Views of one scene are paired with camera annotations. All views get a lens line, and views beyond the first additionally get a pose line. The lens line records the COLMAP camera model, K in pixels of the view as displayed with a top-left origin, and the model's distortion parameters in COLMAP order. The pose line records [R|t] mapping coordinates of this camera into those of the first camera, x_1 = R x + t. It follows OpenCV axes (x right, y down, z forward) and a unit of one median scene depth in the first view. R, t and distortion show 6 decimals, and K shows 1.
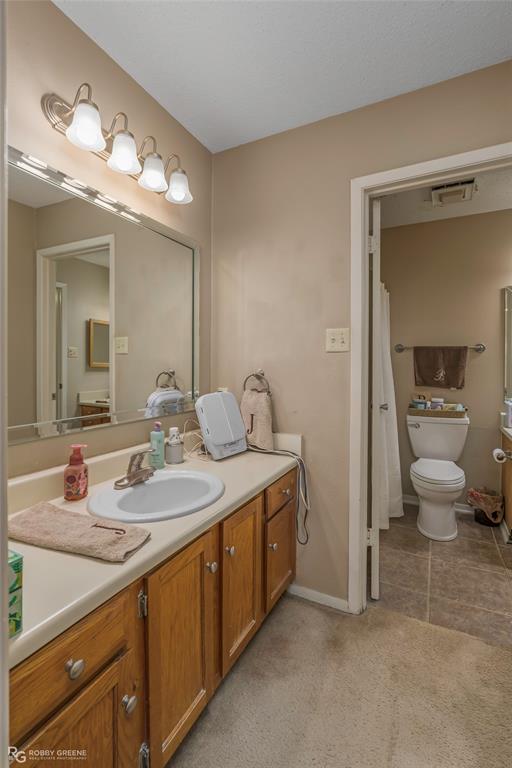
lens RADIAL K [[350.7, 0, 257.5], [0, 350.7, 371.8], [0, 0, 1]] dist [-0.002733, -0.000479]
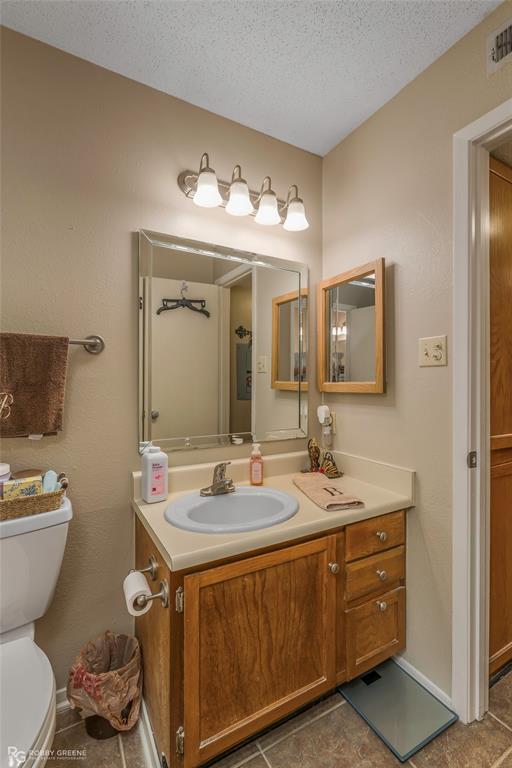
lens RADIAL K [[350.7, 0, 257.5], [0, 350.7, 371.8], [0, 0, 1]] dist [-0.002733, -0.000479]
pose [[0.552294, -0.005528, 0.833631, 0.369141], [0.007382, 0.999971, 0.001741, -0.028874], [-0.833617, 0.005192, 0.552319, 0.565367]]
